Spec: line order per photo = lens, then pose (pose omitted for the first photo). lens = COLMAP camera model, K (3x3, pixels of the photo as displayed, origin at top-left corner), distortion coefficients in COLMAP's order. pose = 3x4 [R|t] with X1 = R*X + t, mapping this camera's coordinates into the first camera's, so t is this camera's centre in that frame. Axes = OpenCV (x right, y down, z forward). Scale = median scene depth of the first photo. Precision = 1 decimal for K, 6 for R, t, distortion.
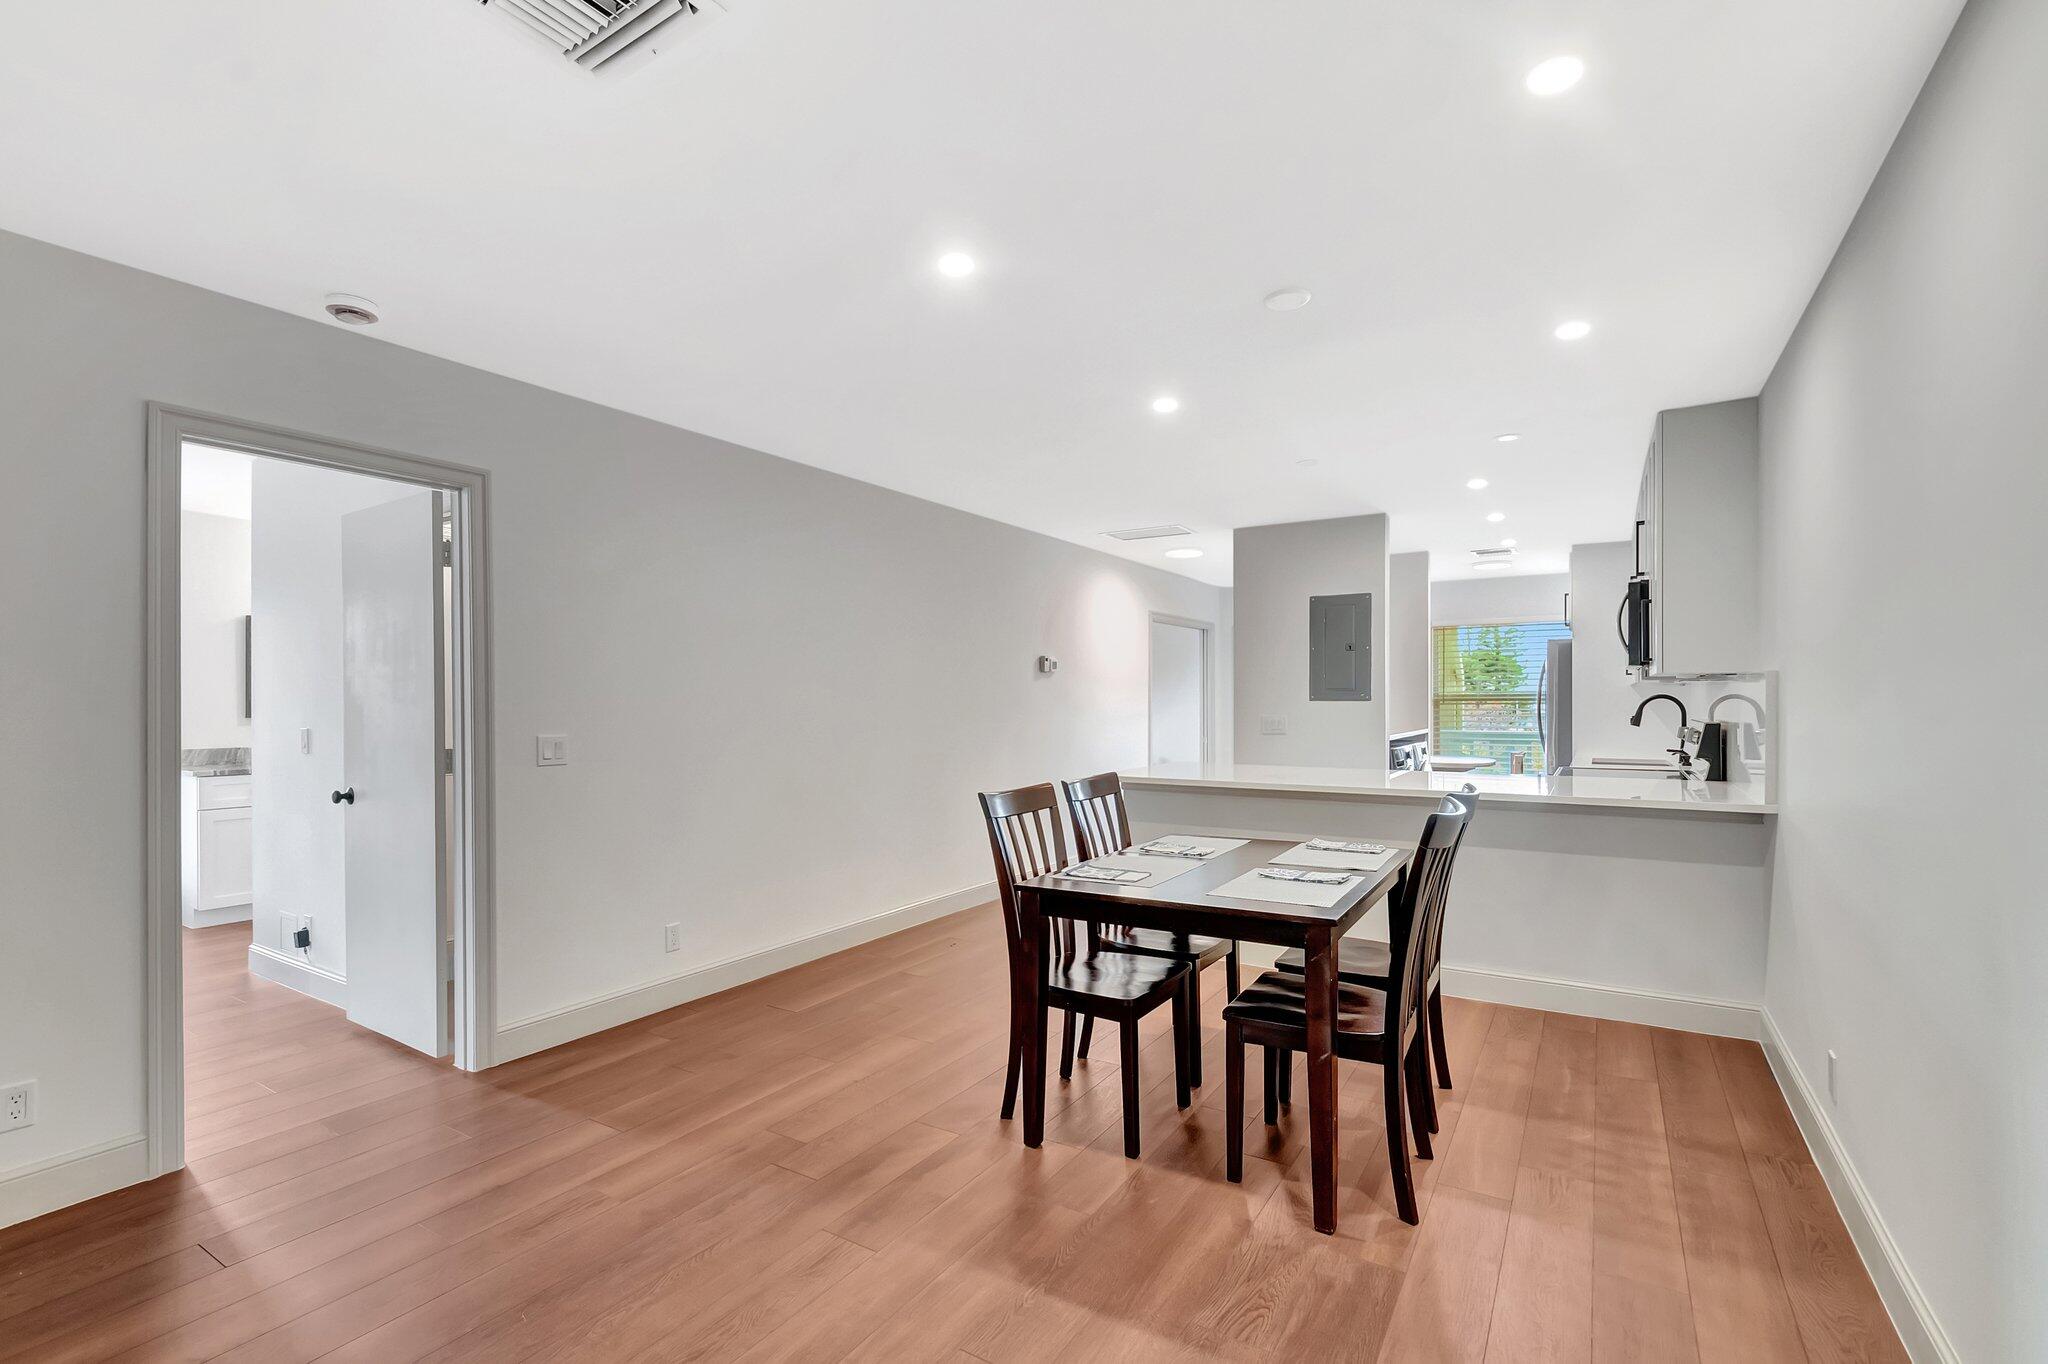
lens RADIAL K [[912.7, 0, 1024.7], [0, 912.7, 709.3], [0, 0, 1]] dist [0.001167, 0.000054]
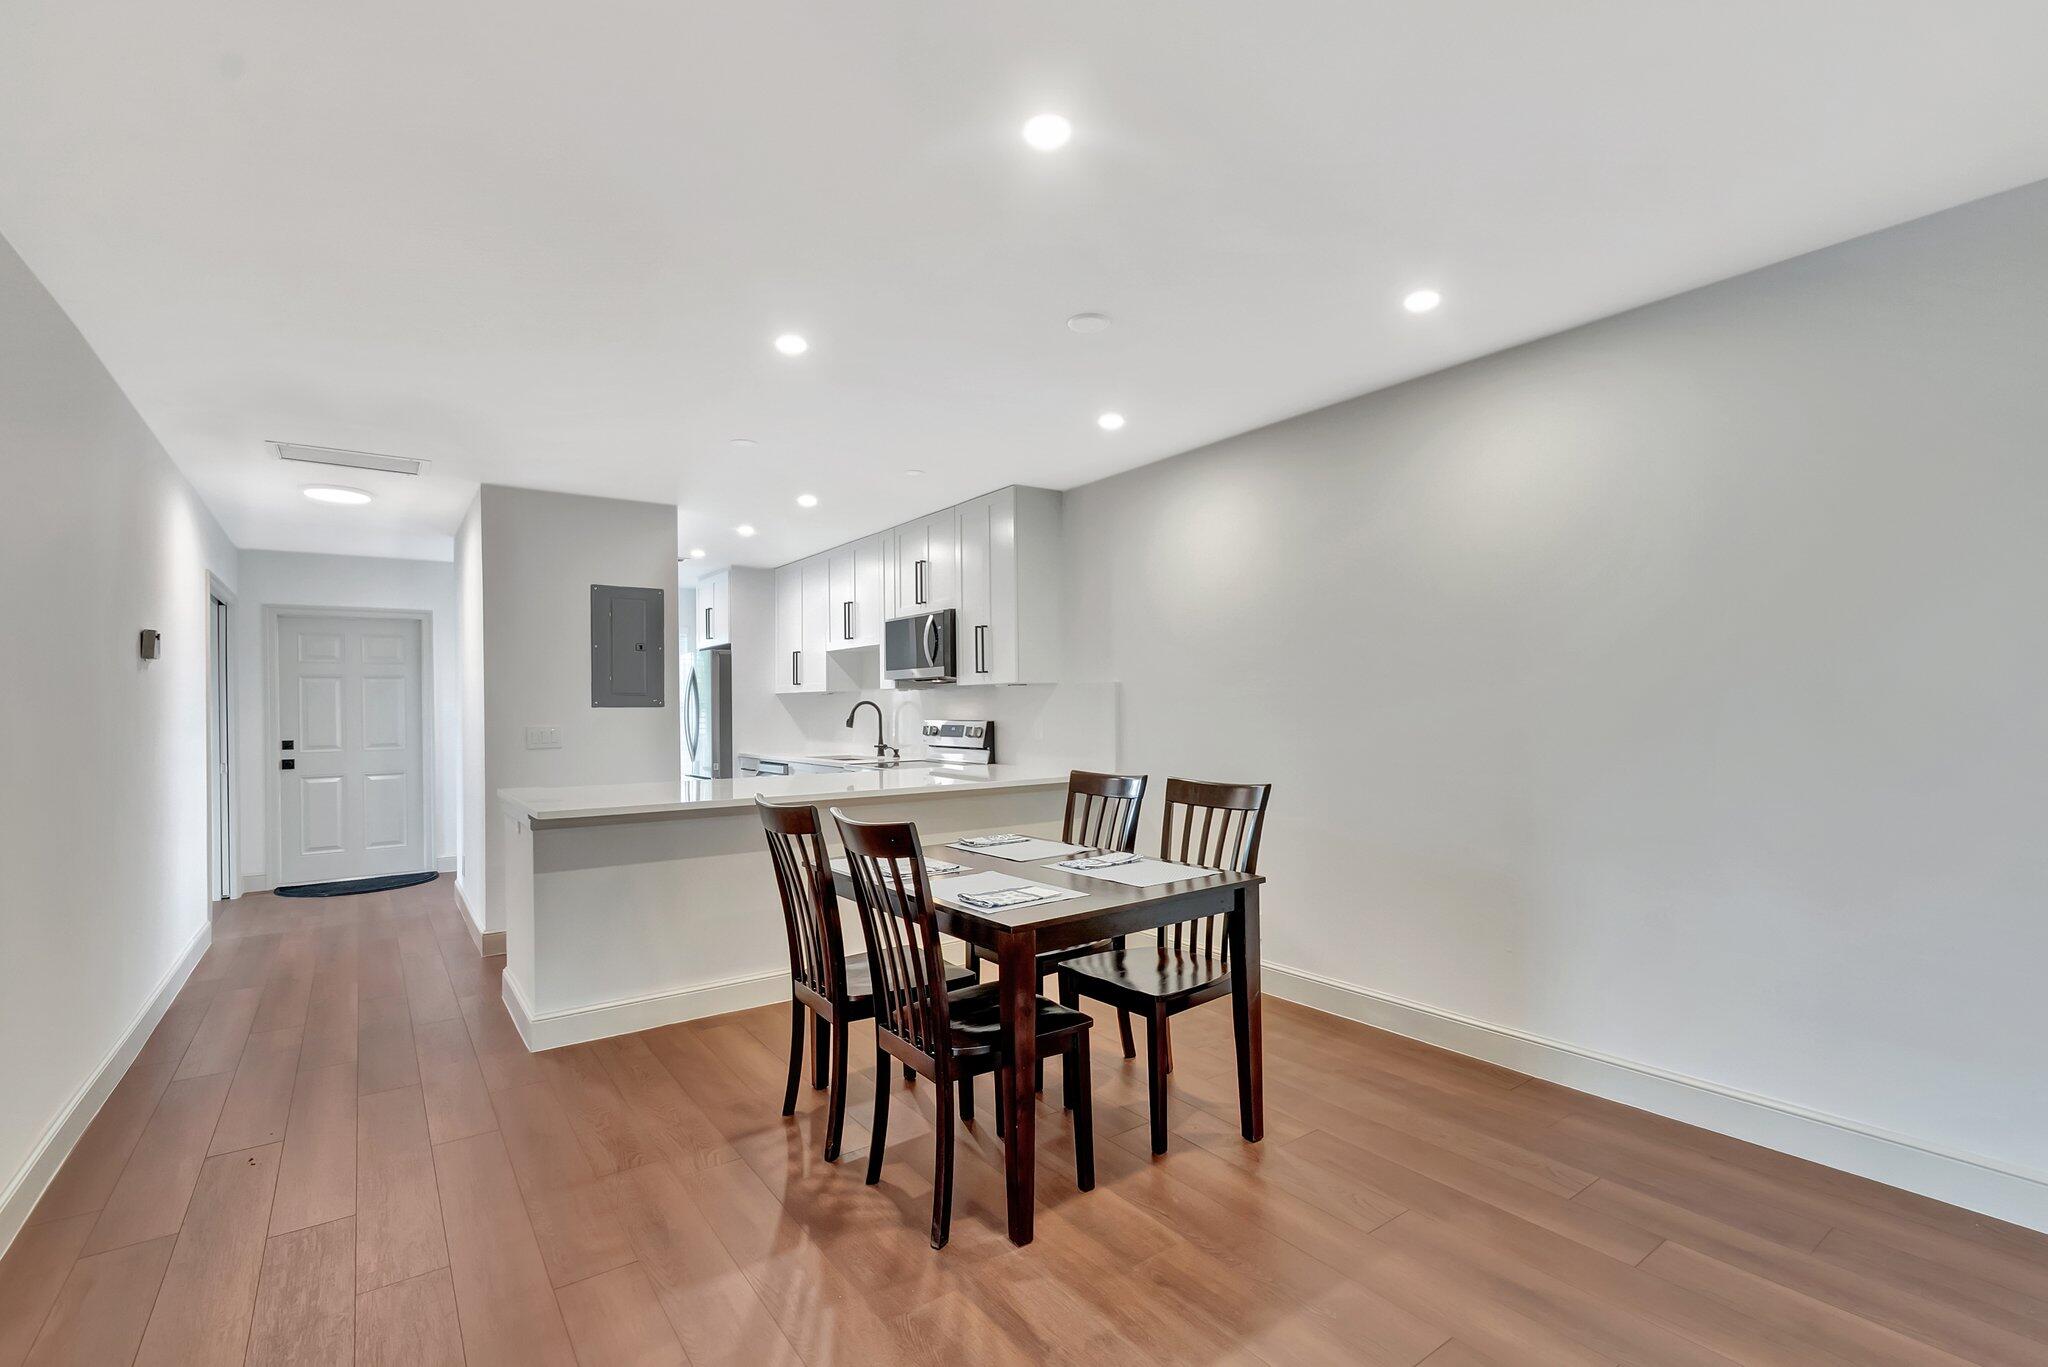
lens RADIAL K [[930.3, 0, 1030.0], [0, 930.3, 704.8], [0, 0, 1]] dist [0.002103, 0.000308]
pose [[0.381314, 0.001627, 0.924444, -0.487584], [0.016988, 0.999817, -0.008768, 0.005007], [-0.924289, 0.019048, 0.381217, 0.430670]]
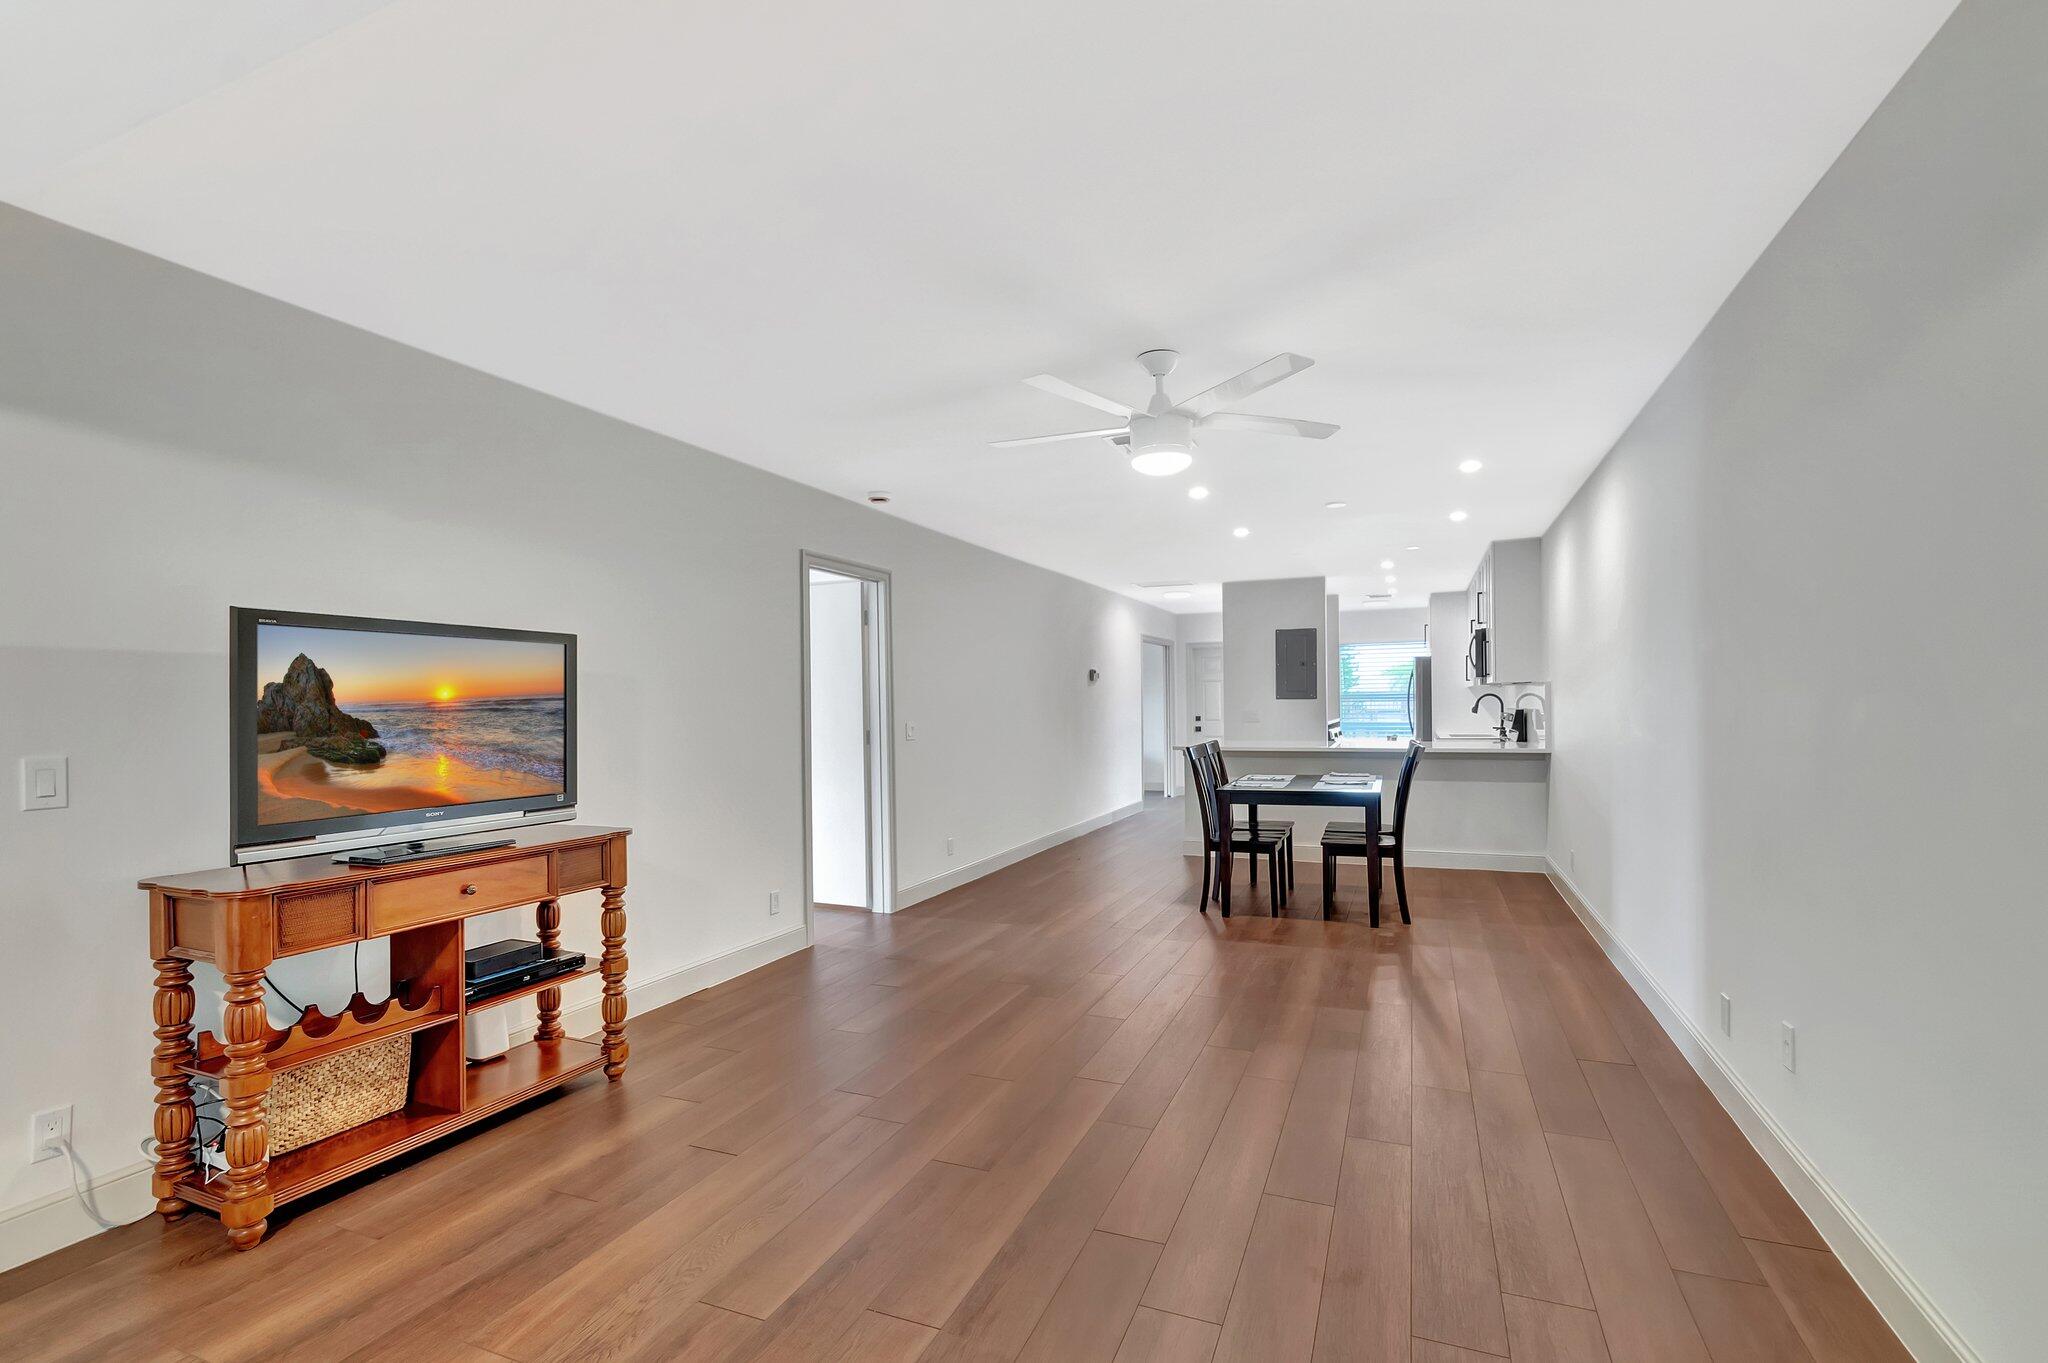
lens RADIAL K [[930.3, 0, 1030.0], [0, 930.3, 702.8], [0, 0, 1]] dist [0.002103, 0.000308]
pose [[0.986026, -0.009997, 0.166293, -0.501439], [0.011564, 0.999897, -0.008460, 0.007765], [-0.166192, 0.010265, 0.986040, -0.646412]]
